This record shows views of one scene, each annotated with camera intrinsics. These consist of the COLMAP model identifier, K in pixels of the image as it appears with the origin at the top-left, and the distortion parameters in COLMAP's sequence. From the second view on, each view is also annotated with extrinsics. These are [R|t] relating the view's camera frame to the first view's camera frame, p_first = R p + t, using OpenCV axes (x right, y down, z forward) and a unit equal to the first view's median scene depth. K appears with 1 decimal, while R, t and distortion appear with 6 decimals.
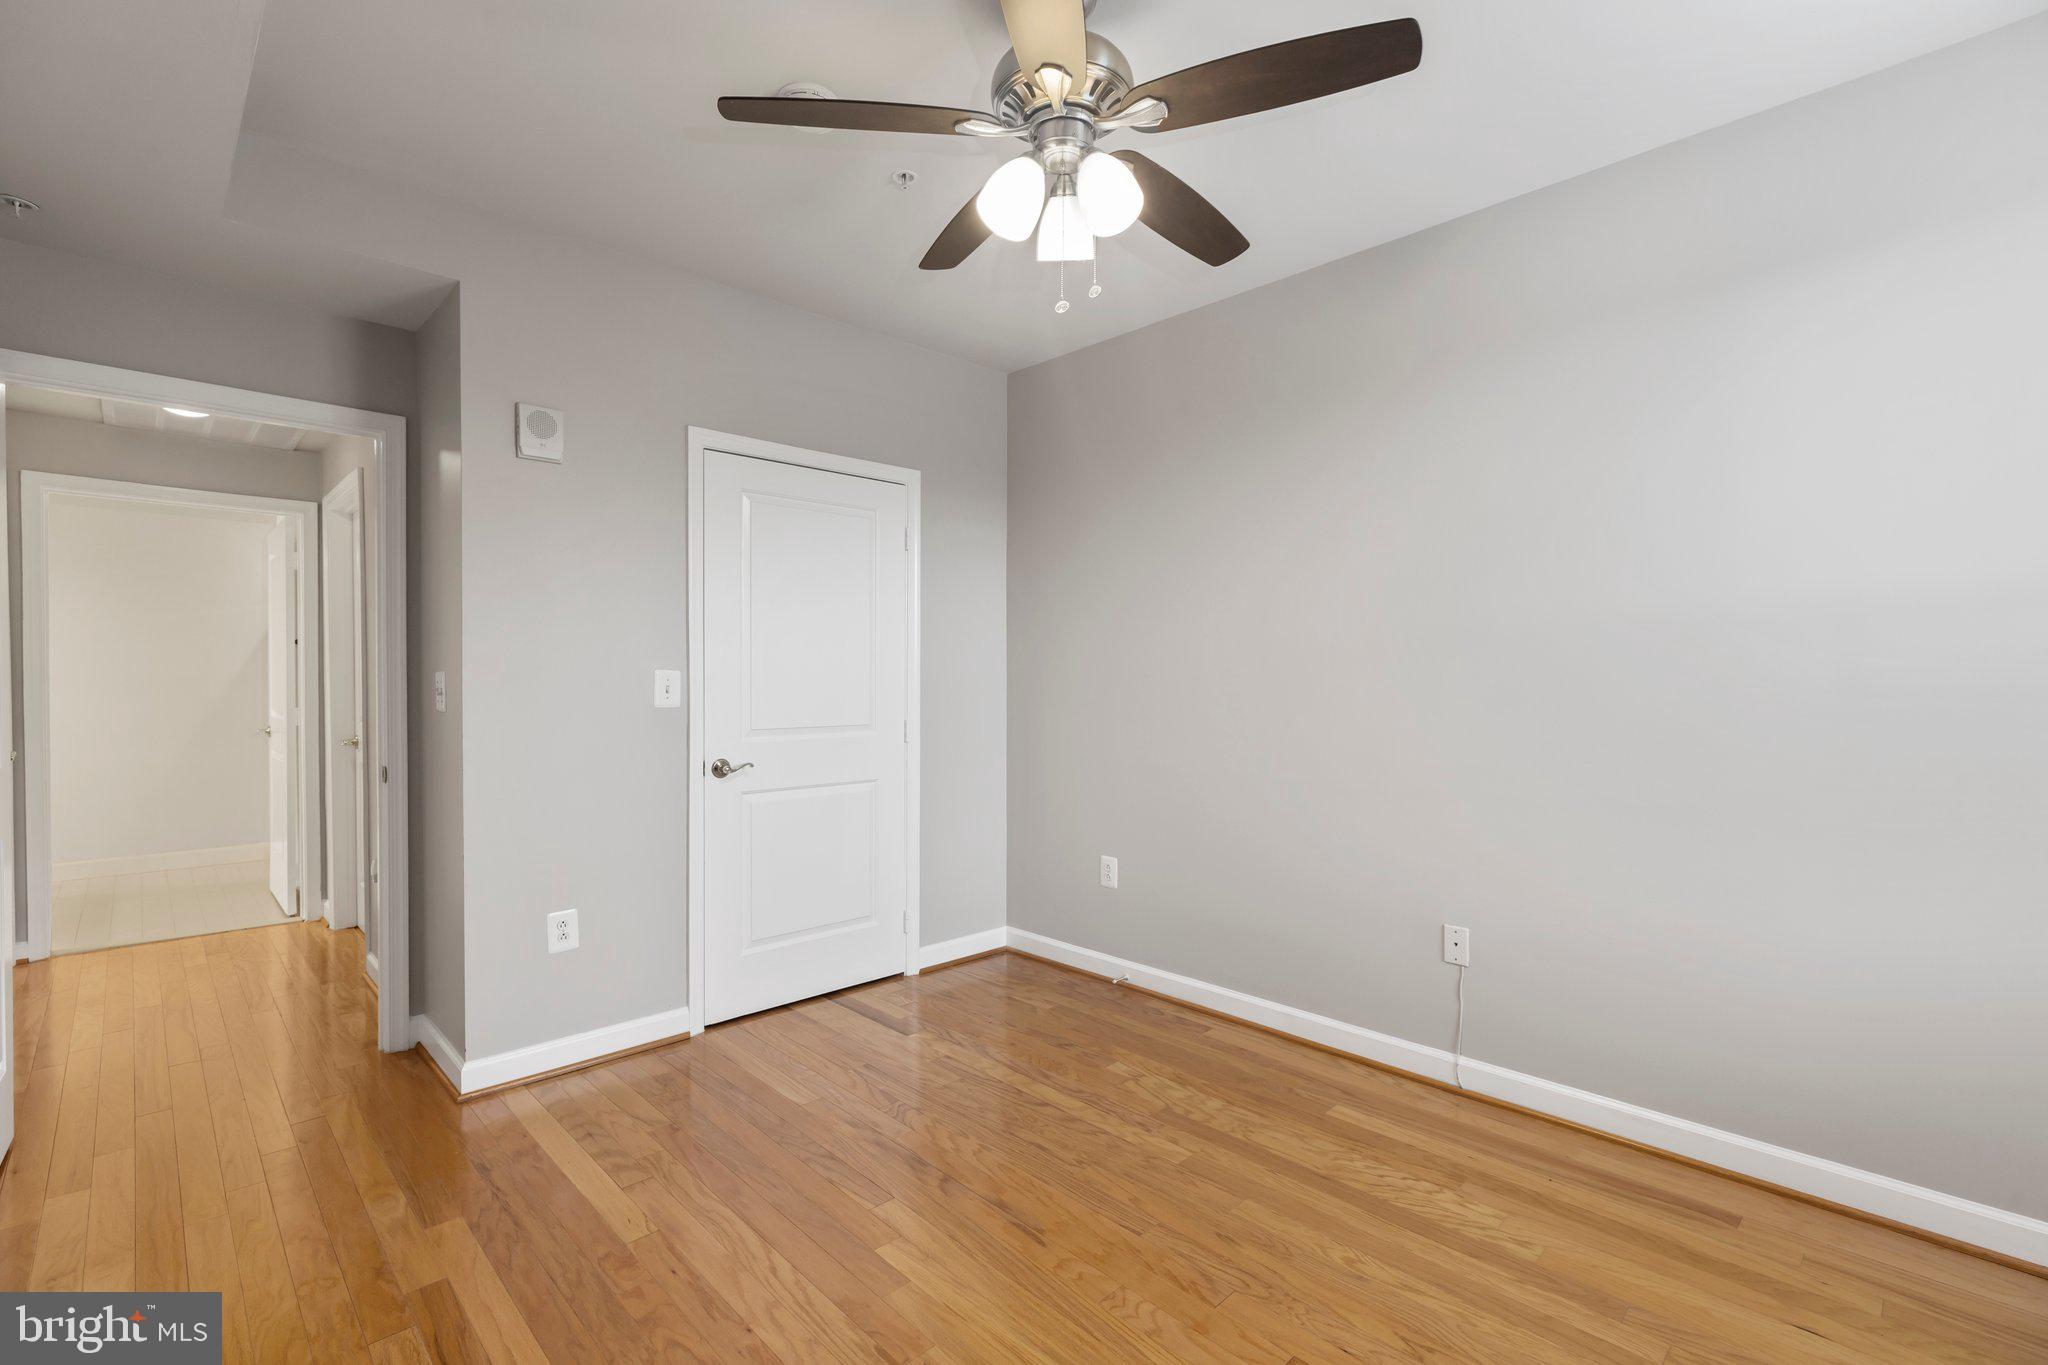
lens RADIAL K [[922.4, 0, 1031.1], [0, 922.4, 676.6], [0, 0, 1]] dist [0.004956, -0.000790]
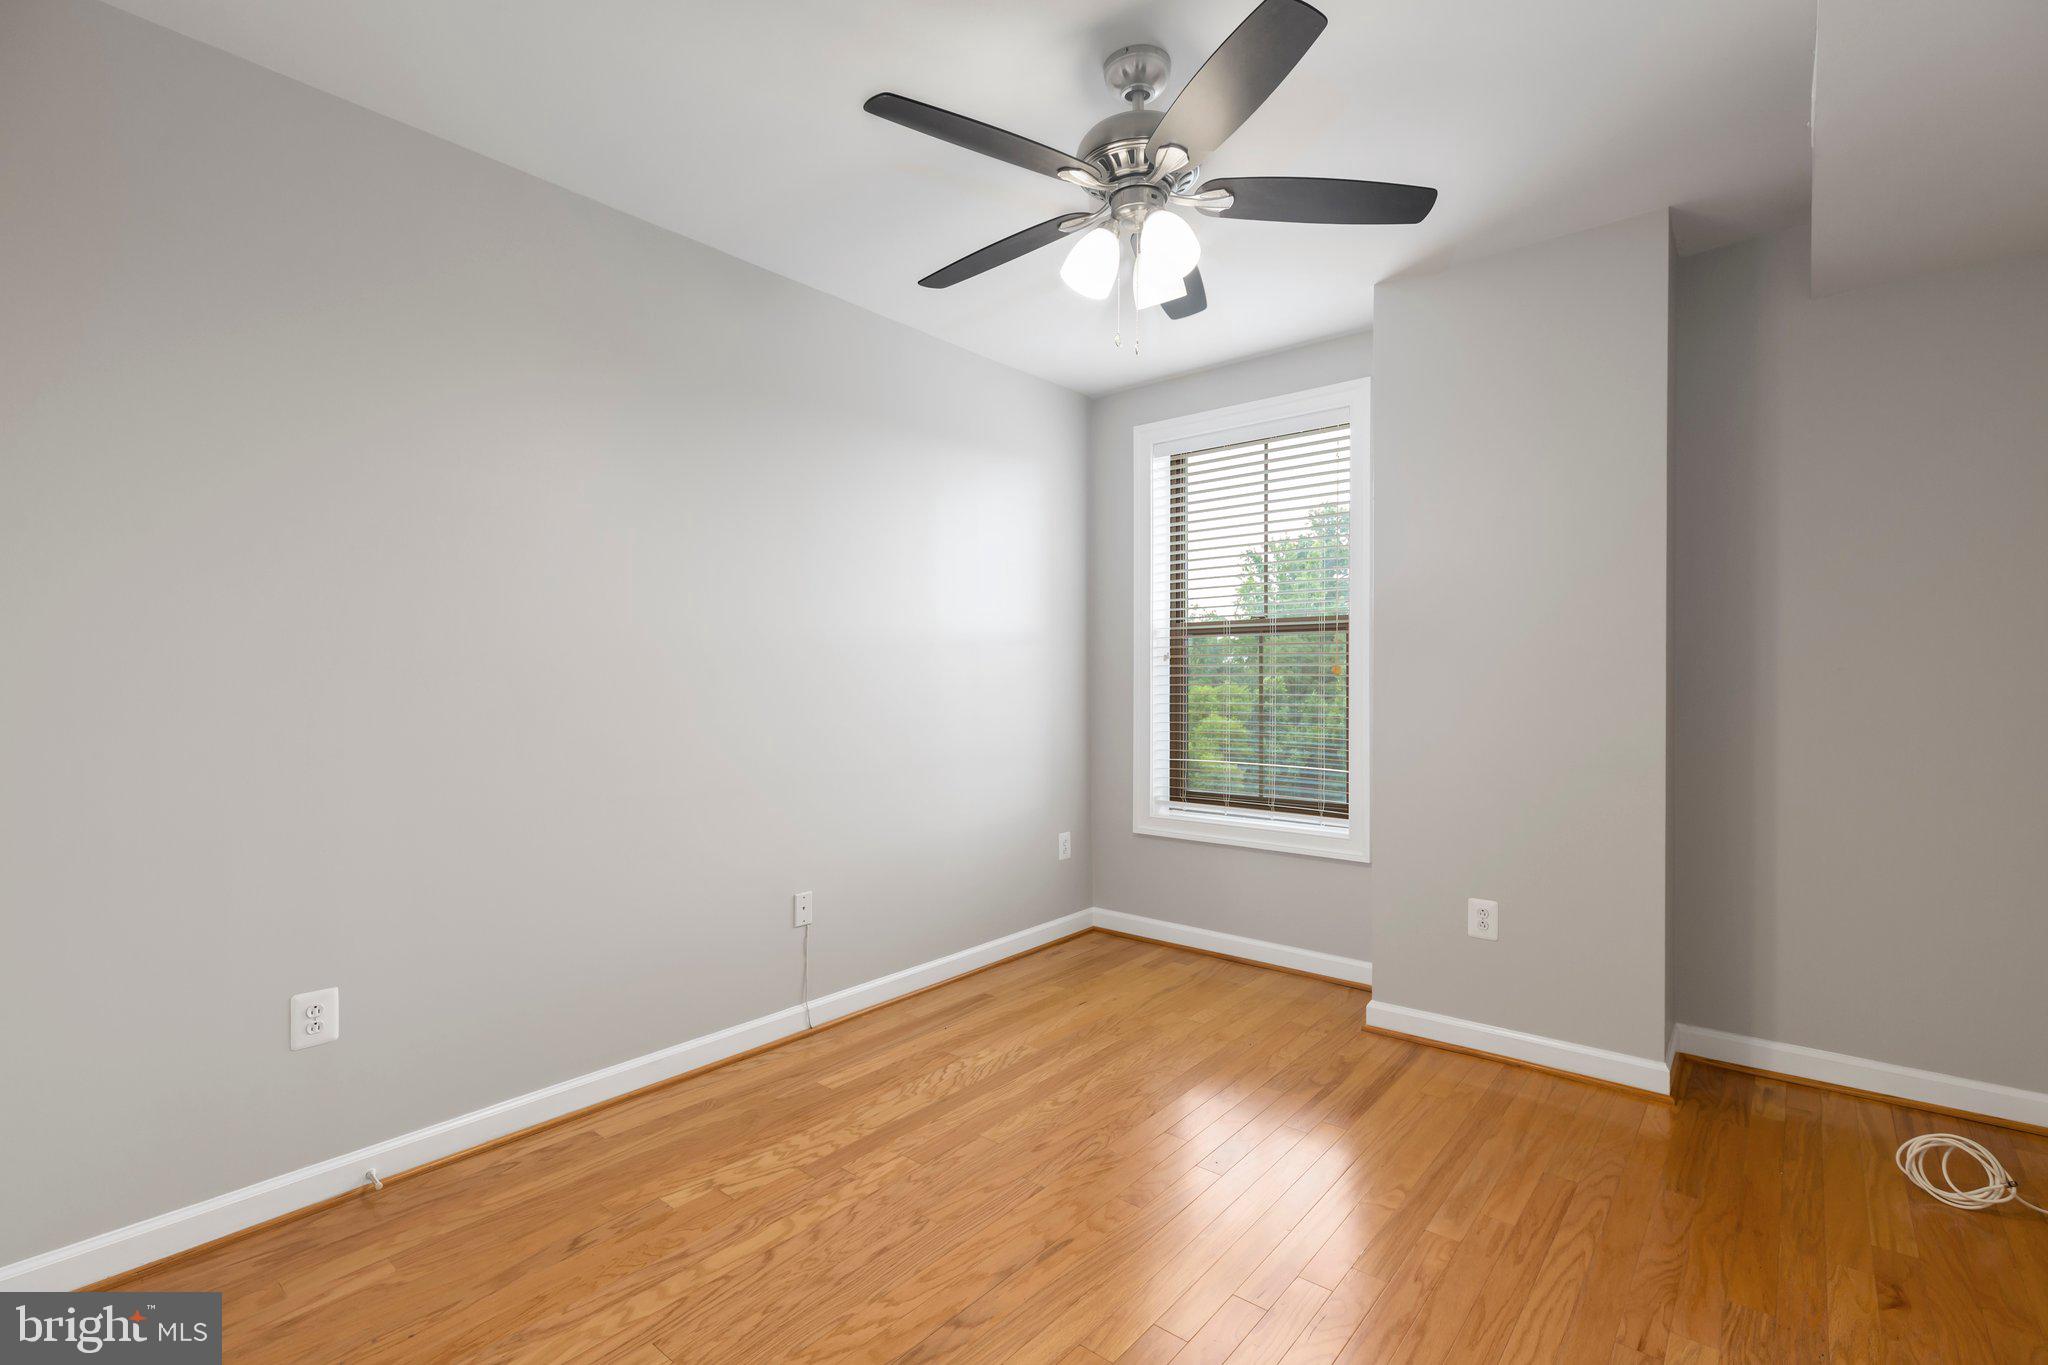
lens RADIAL K [[922.4, 0, 1030.9], [0, 922.4, 690.5], [0, 0, 1]] dist [0.004956, -0.000790]
pose [[-0.106093, -0.014356, 0.994253, -0.746106], [-0.000950, 0.999897, 0.014336, 0.001542], [-0.994356, 0.000576, -0.106096, 0.880885]]
